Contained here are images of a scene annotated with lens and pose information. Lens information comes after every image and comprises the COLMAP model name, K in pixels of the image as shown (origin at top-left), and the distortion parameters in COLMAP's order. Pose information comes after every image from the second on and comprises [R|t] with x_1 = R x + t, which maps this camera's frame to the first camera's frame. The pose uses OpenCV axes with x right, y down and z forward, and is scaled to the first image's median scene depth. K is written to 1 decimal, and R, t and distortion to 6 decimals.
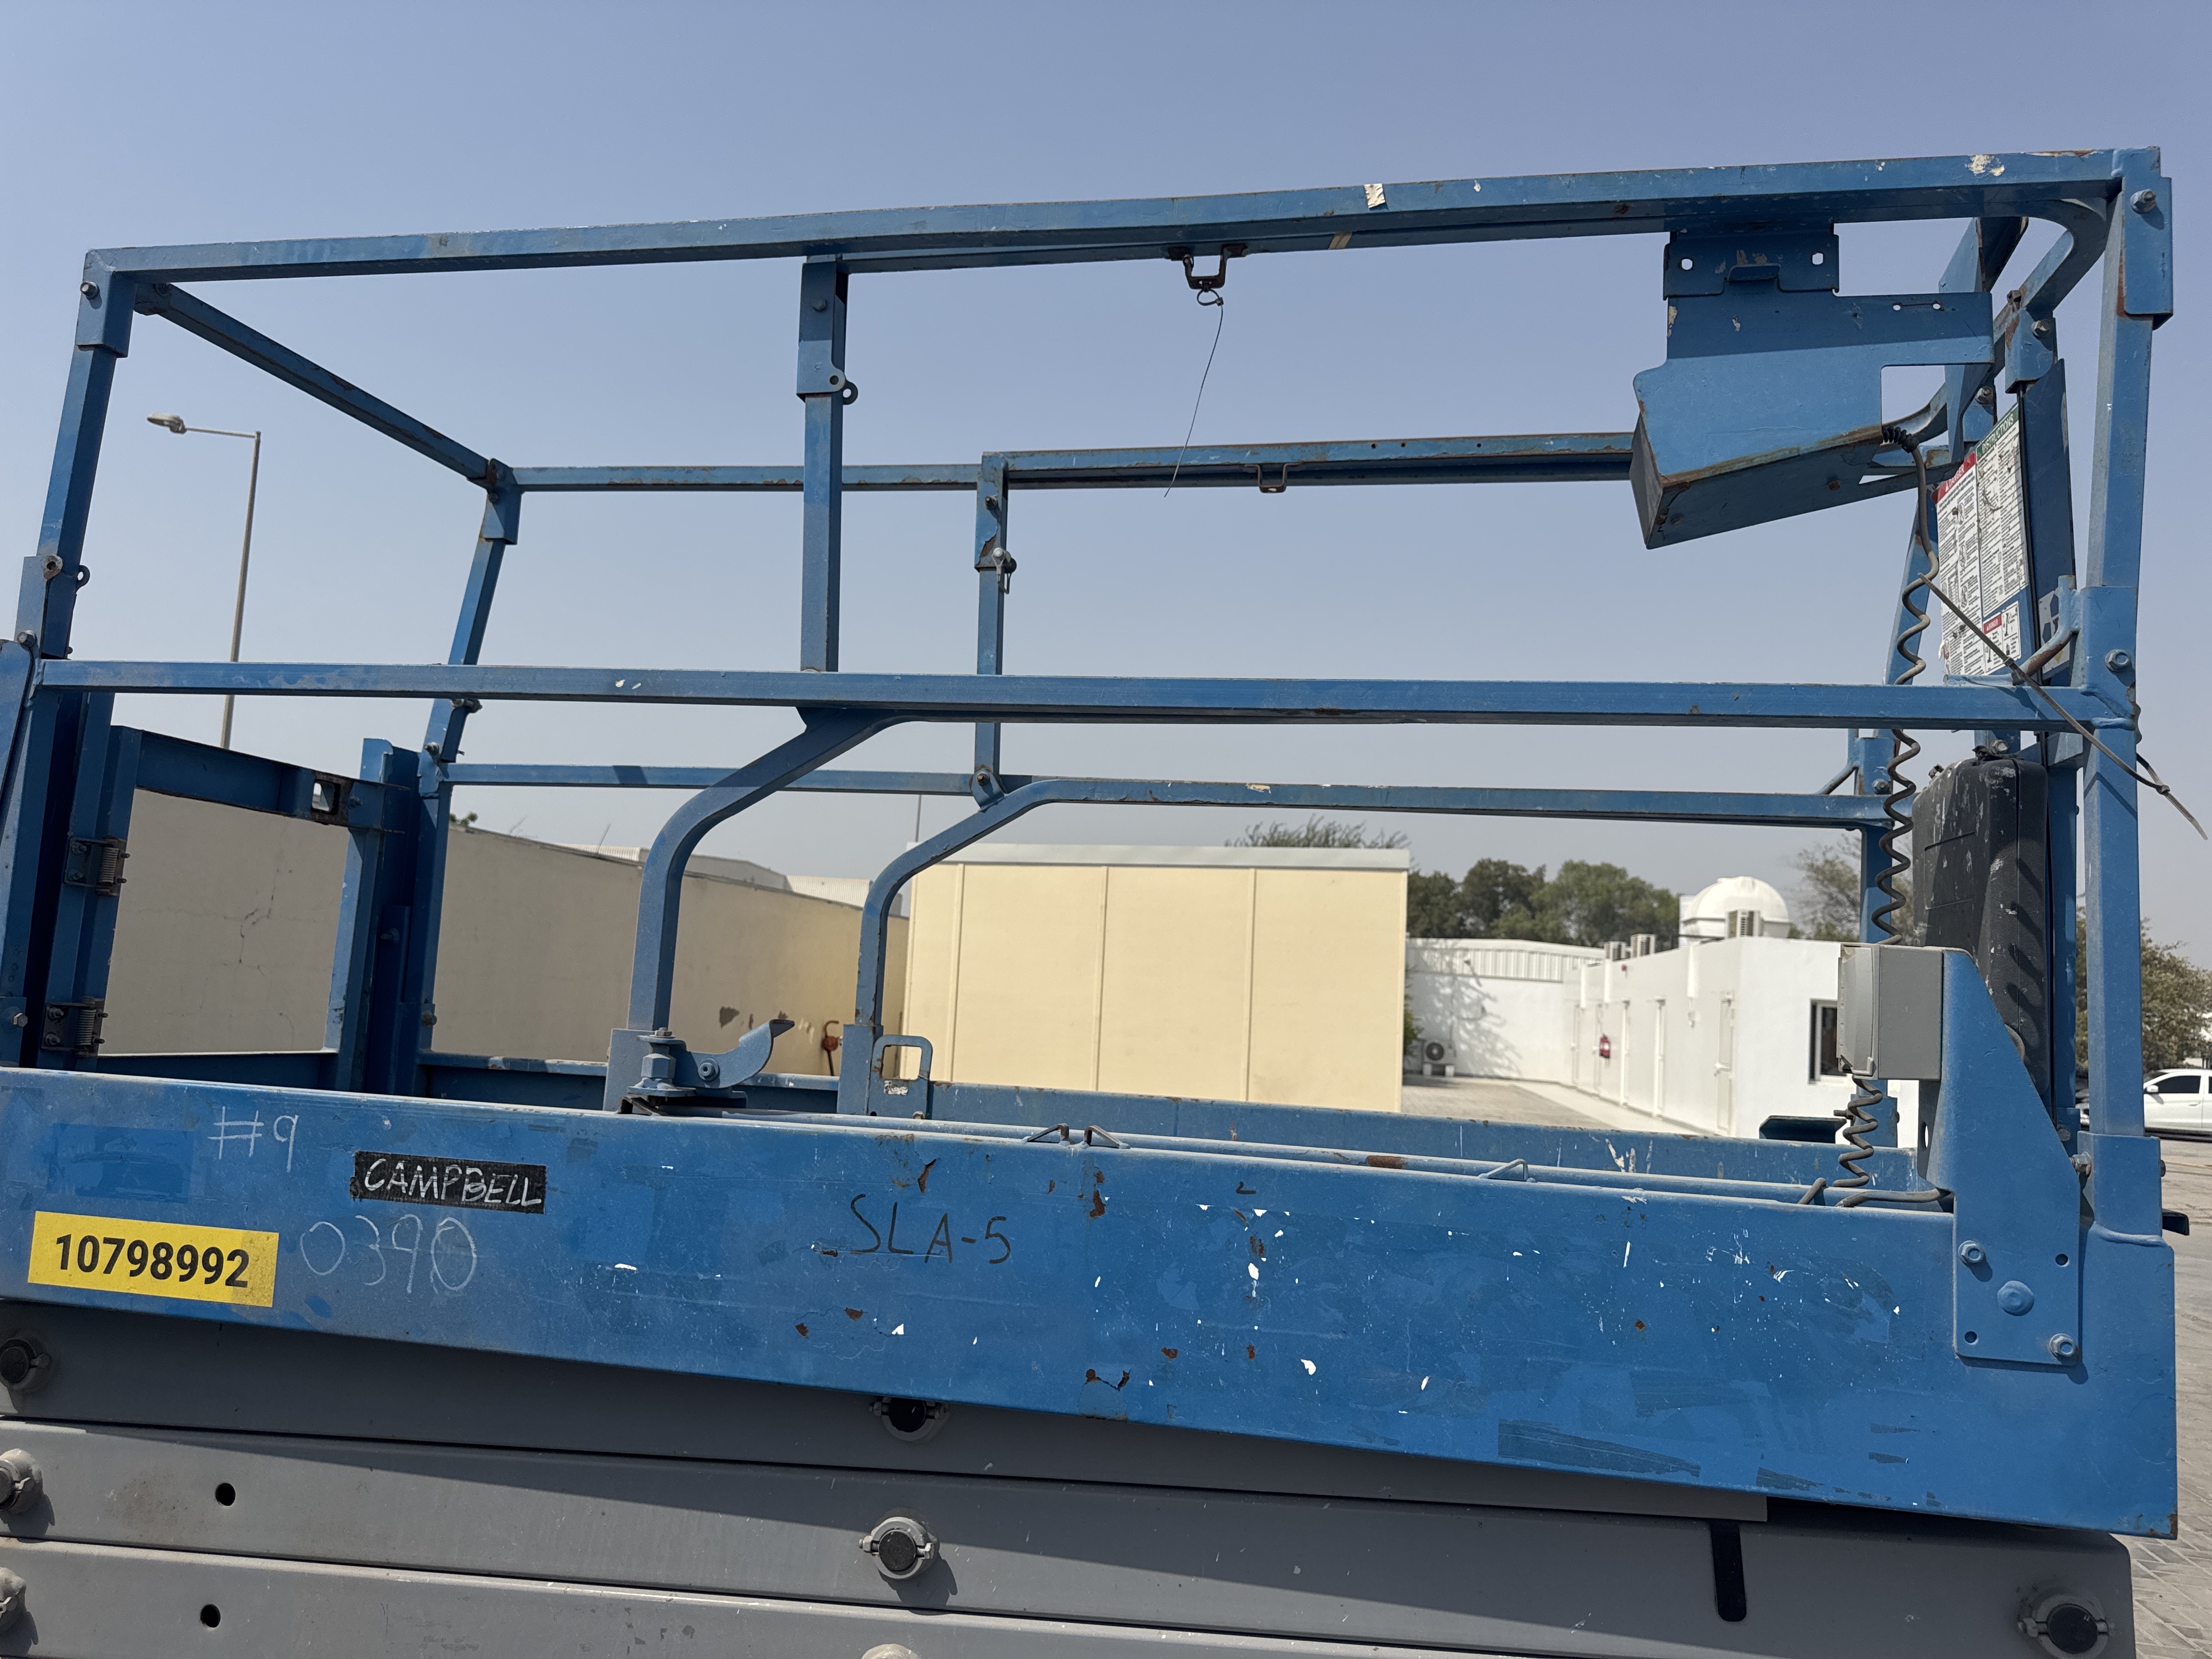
lens RADIAL K [[1583.3, 0, 1102.2], [0, 1583.3, 829.5], [0, 0, 1]] dist [0.038544, -0.054924]
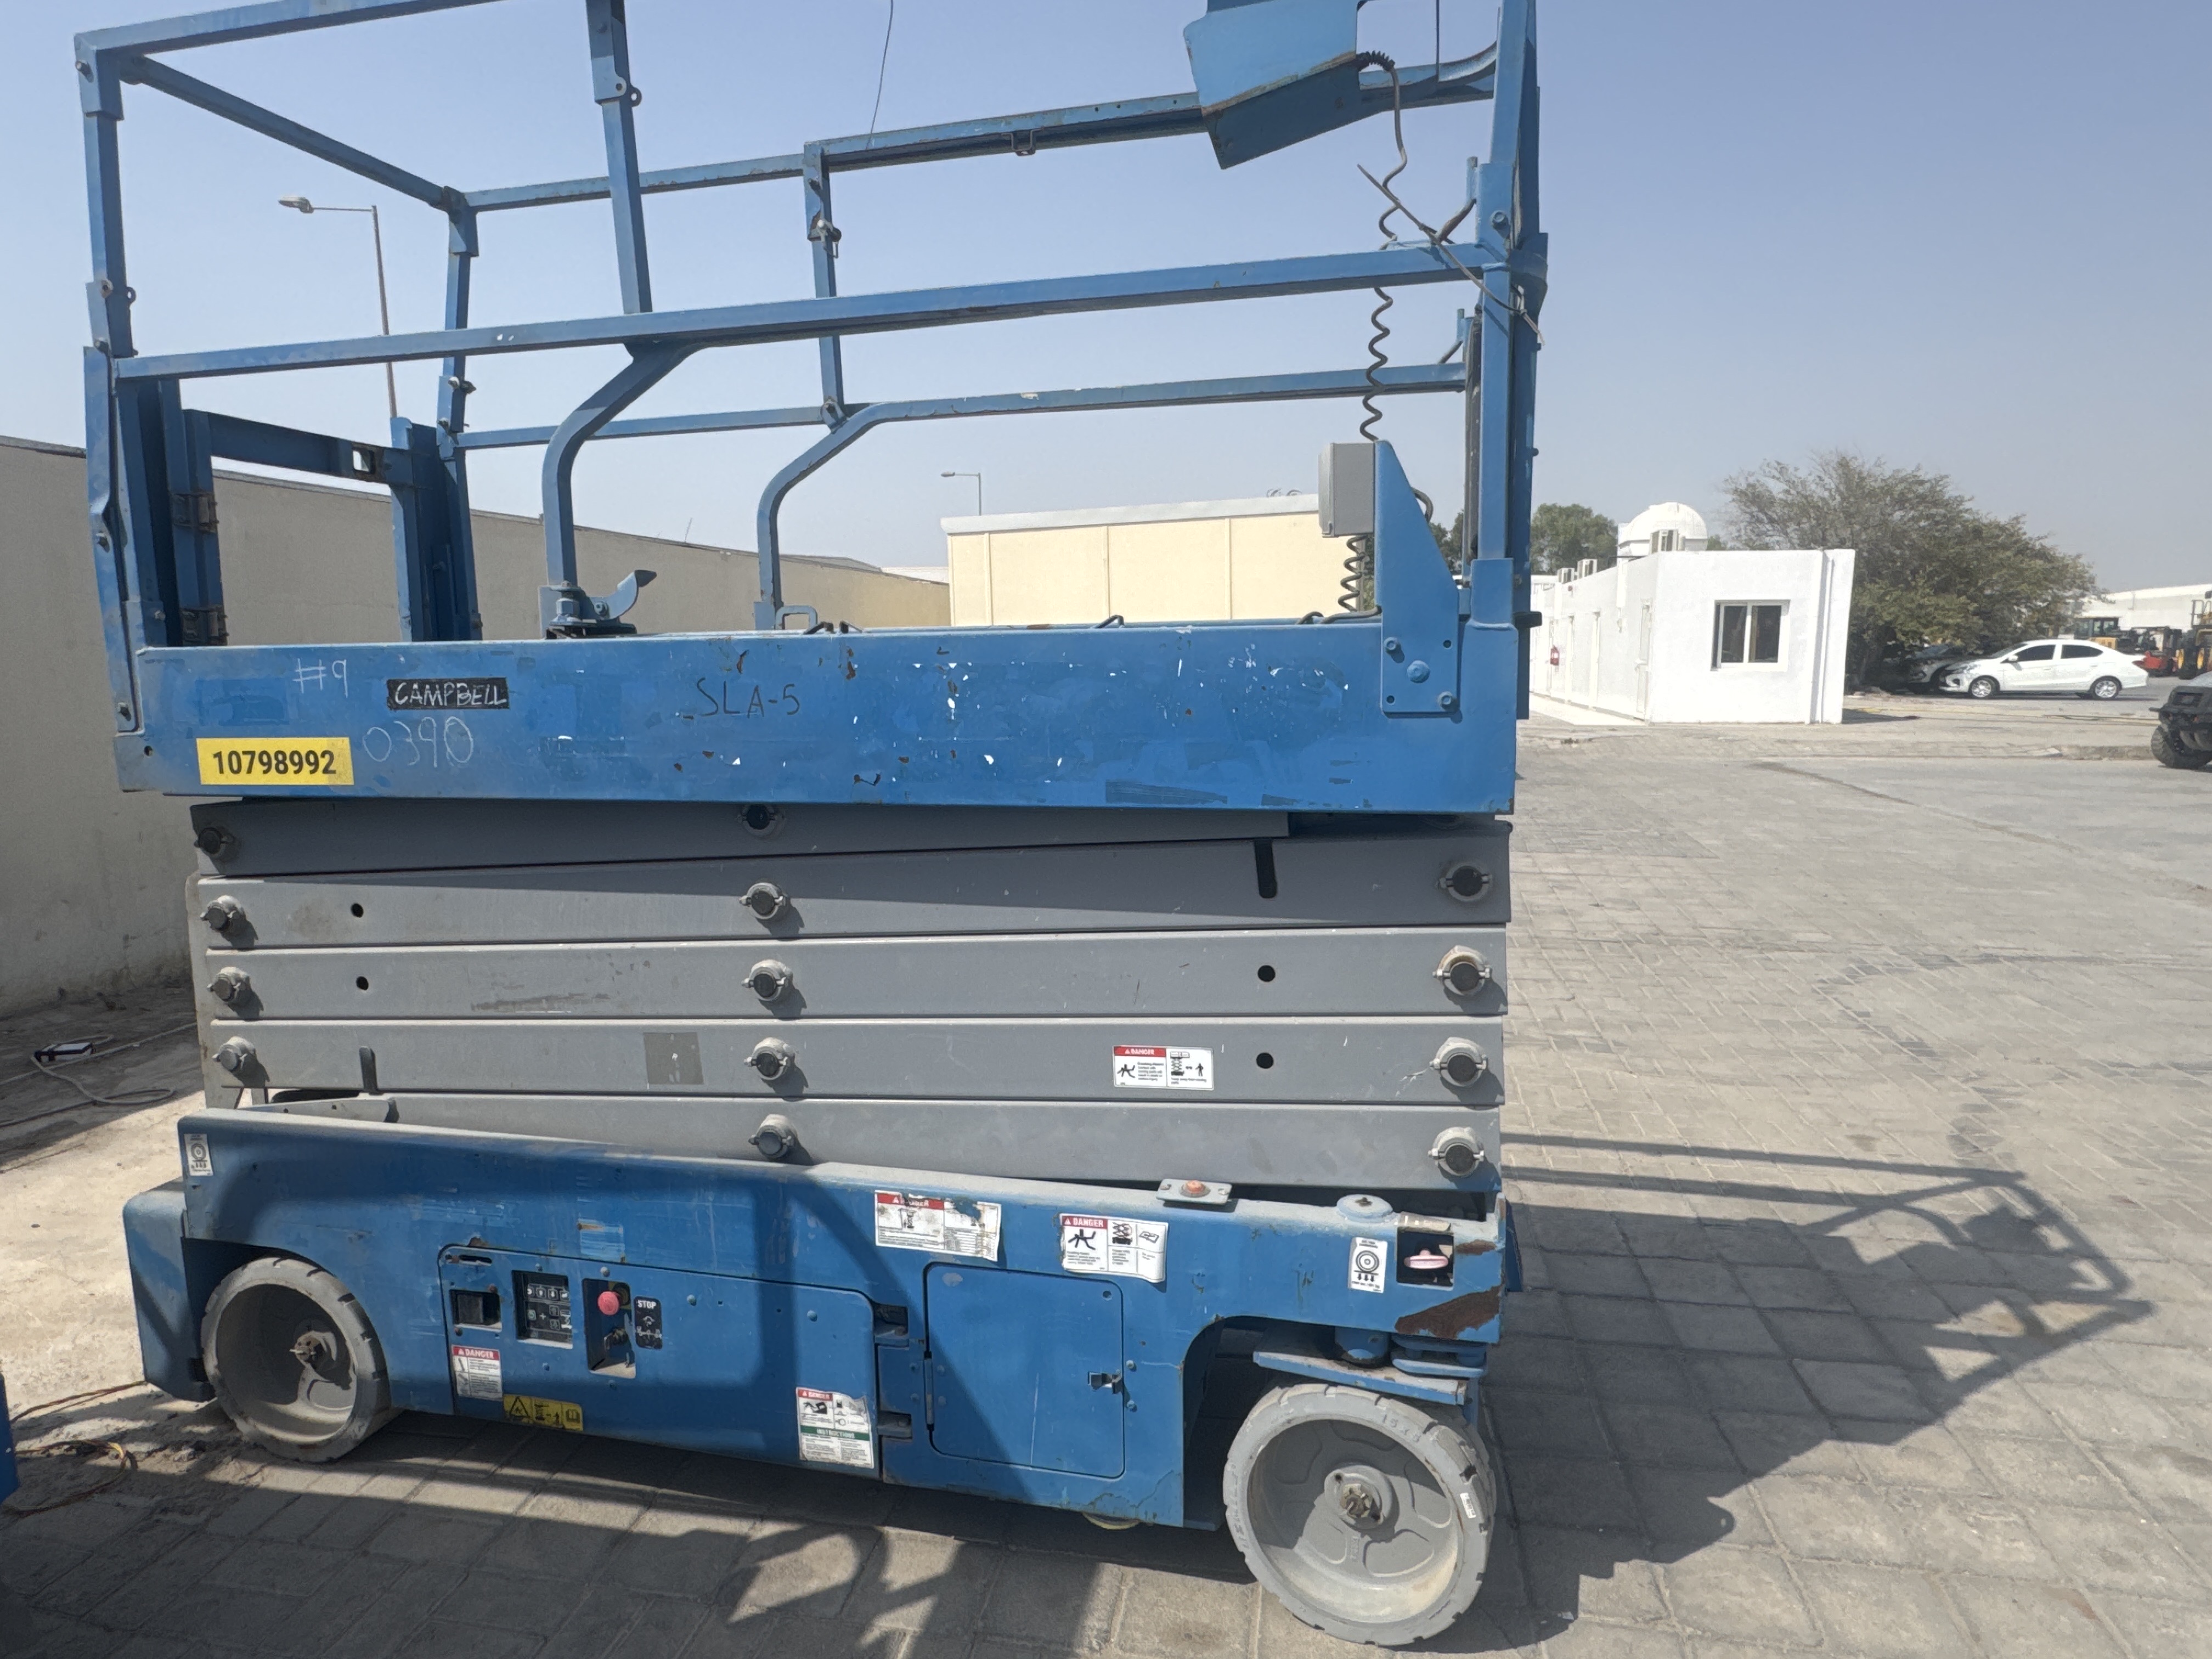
lens RADIAL K [[1308.4, 0, 1106.0], [0, 1308.4, 829.5], [0, 0, 1]] dist [-0.003437, -0.000120]
pose [[0.996774, -0.064537, -0.047714, 0.250101], [0.073999, 0.969170, 0.235019, 0.095228], [0.031075, -0.237792, 0.970819, -0.204434]]
